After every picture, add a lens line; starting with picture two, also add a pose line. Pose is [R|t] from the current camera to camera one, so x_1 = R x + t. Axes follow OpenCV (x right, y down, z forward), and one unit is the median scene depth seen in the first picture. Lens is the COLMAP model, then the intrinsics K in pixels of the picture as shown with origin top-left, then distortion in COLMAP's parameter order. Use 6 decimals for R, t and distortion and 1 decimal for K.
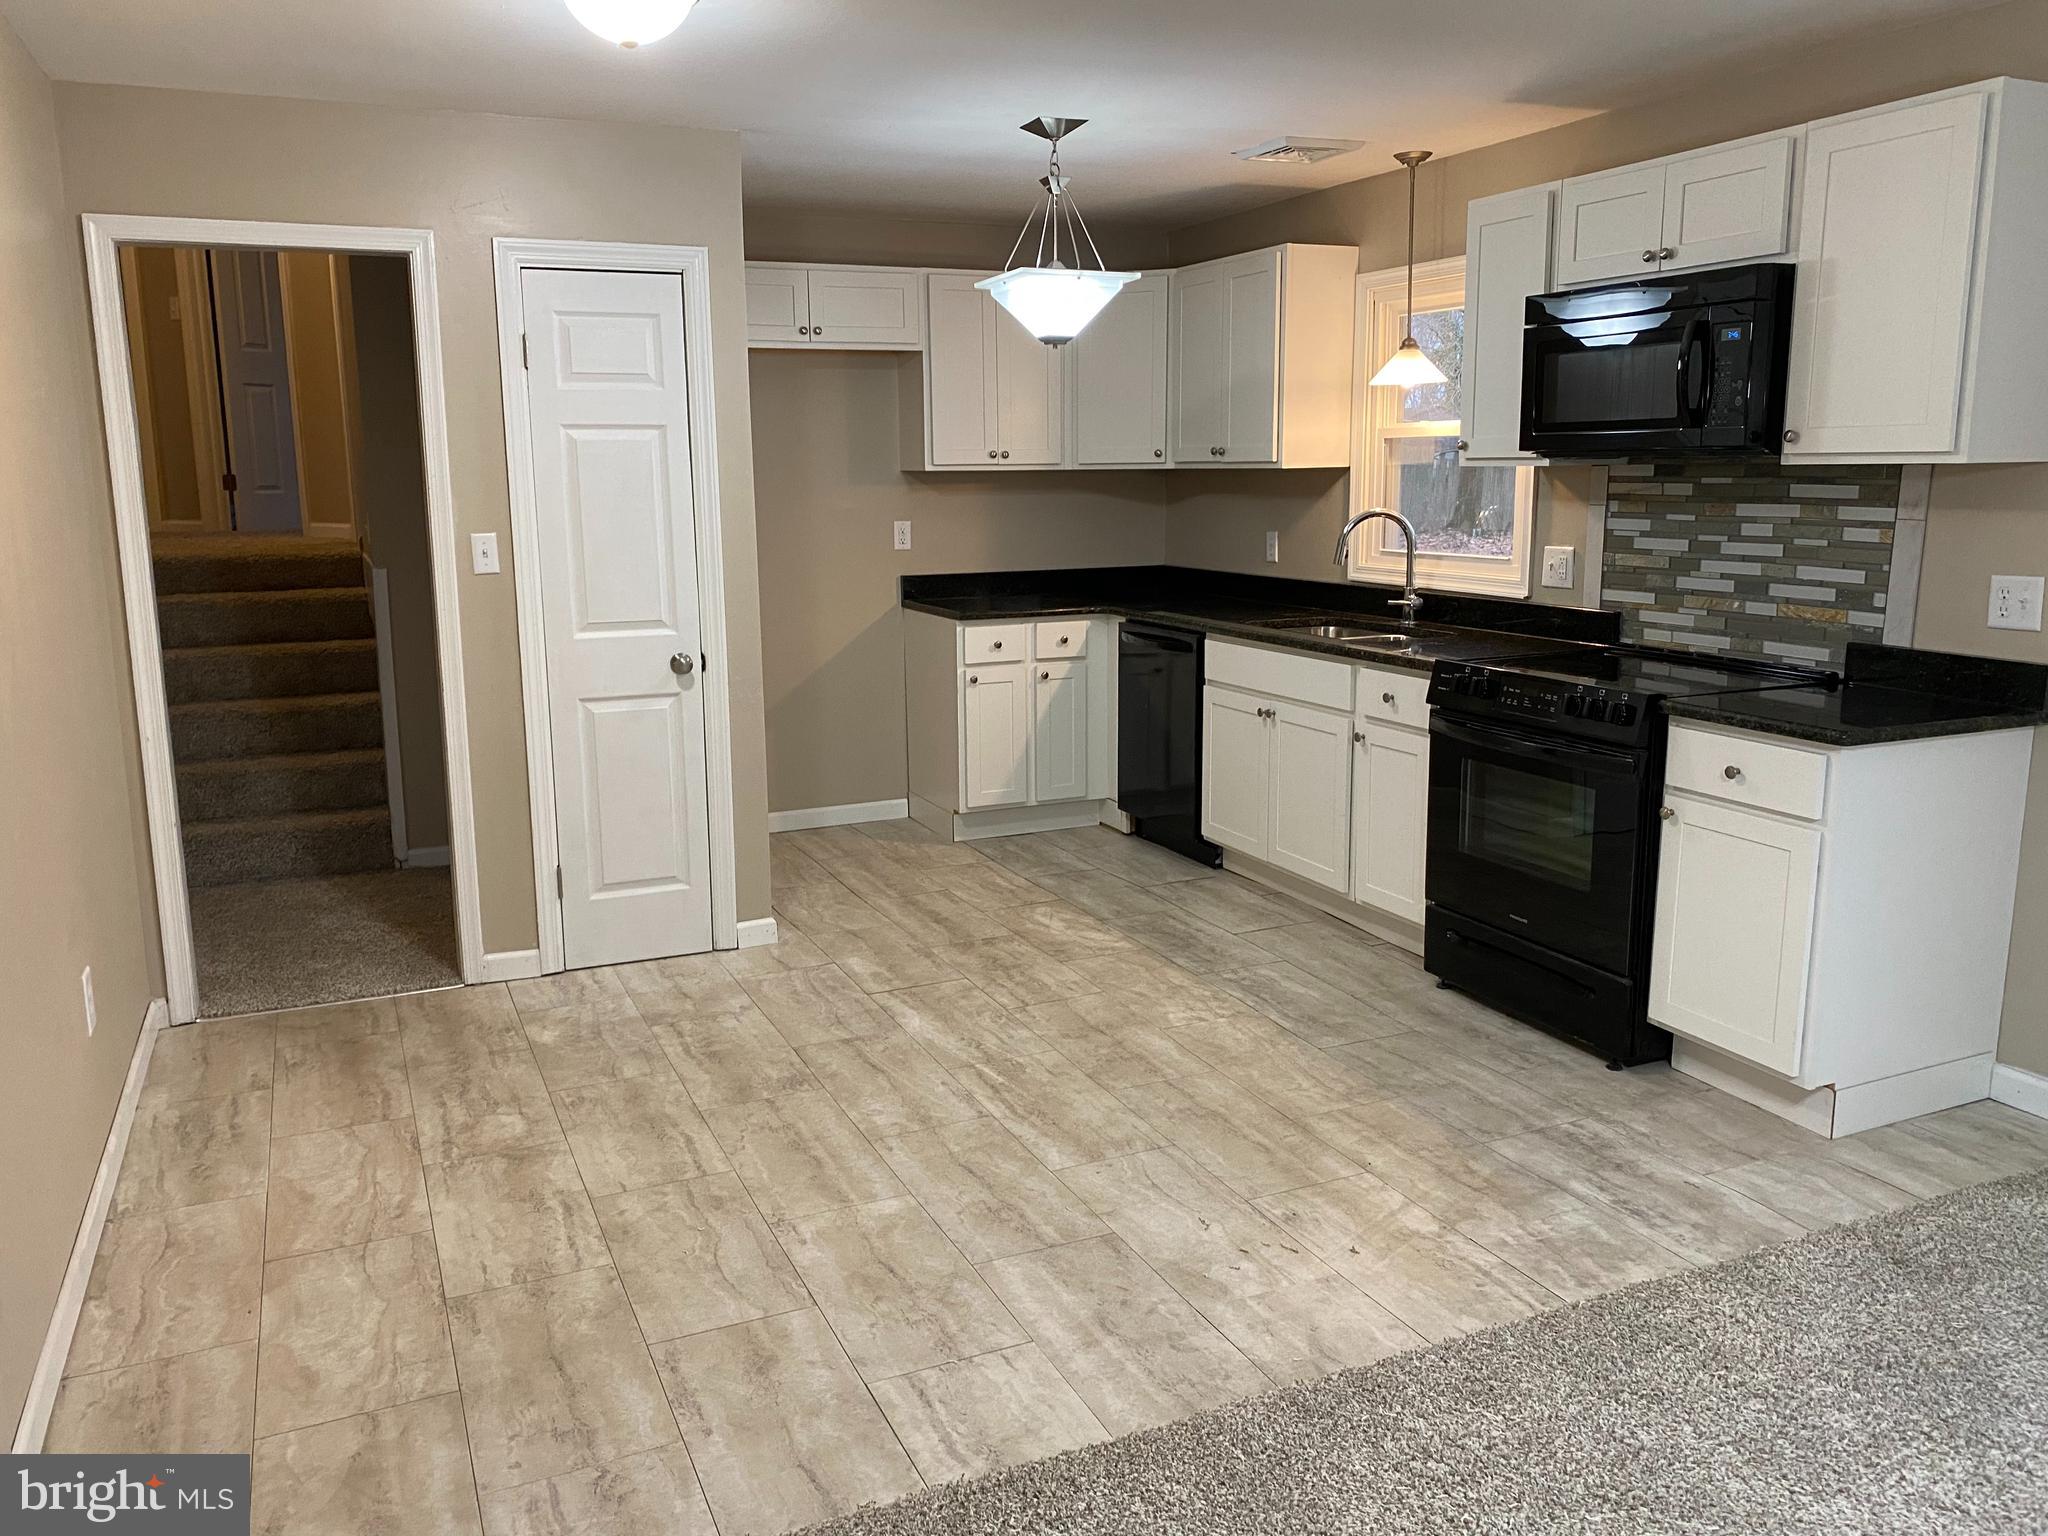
lens RADIAL K [[1568.4, 0, 1030.8], [0, 1568.4, 750.4], [0, 0, 1]] dist [0.058708, -0.081302]
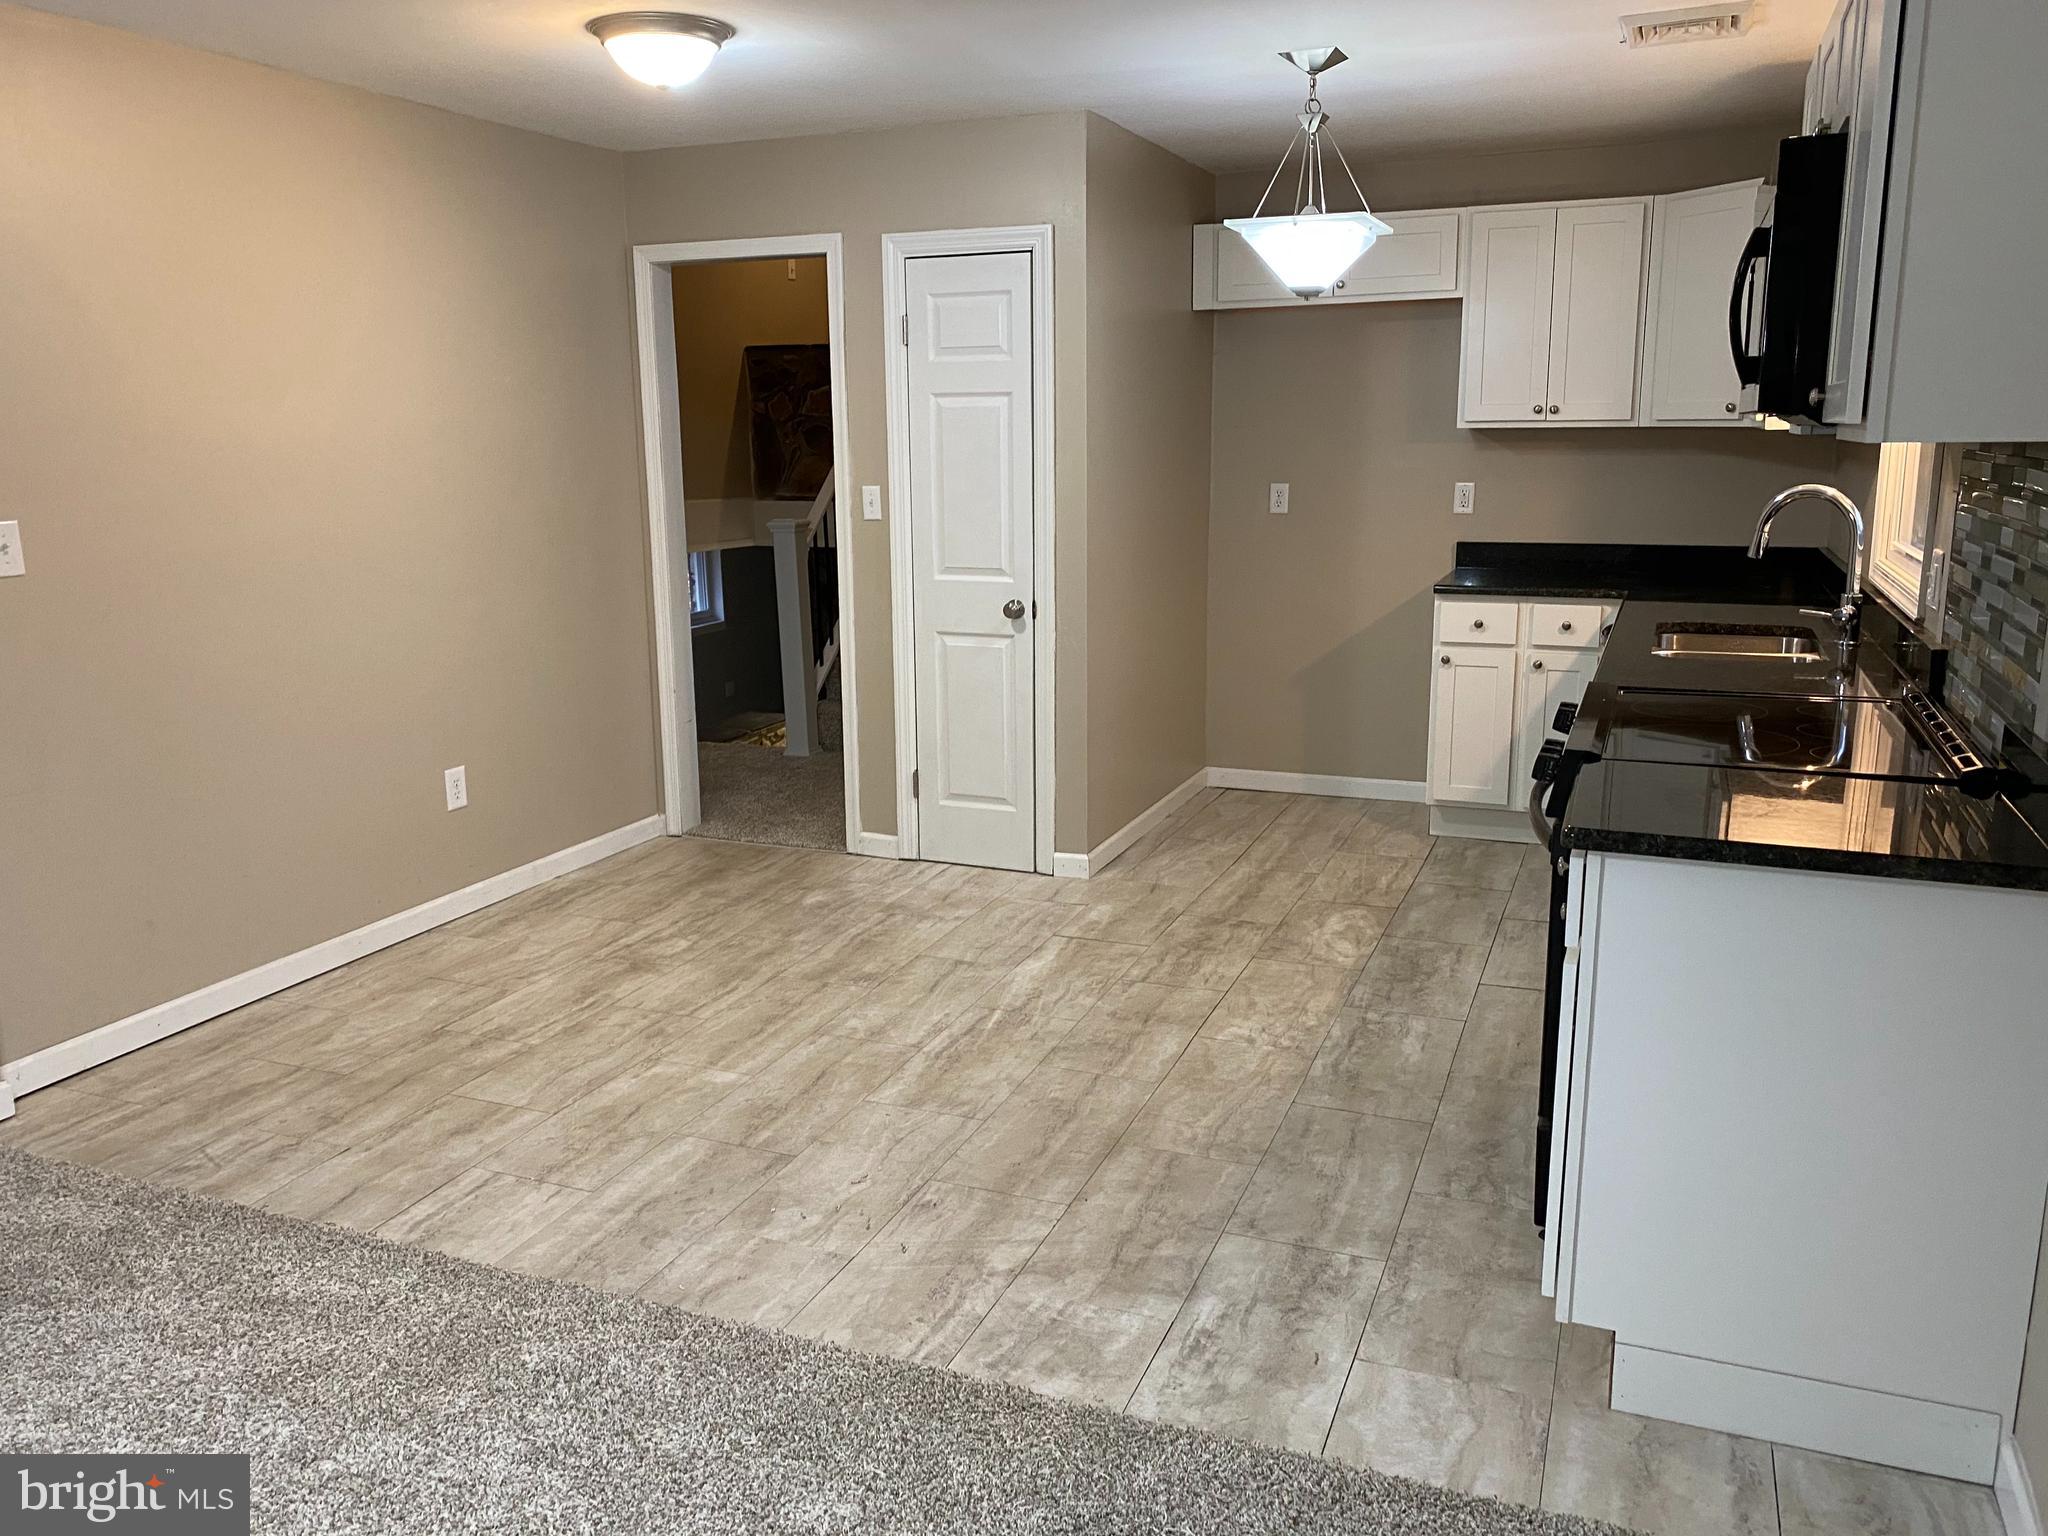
lens RADIAL K [[1568.4, 0, 1008.7], [0, 1568.4, 764.9], [0, 0, 1]] dist [0.058708, -0.081302]
pose [[0.684757, 0.157992, -0.711439, 0.677444], [-0.127383, 0.987137, 0.096612, -0.062161], [0.717552, 0.024469, 0.696075, 0.270540]]
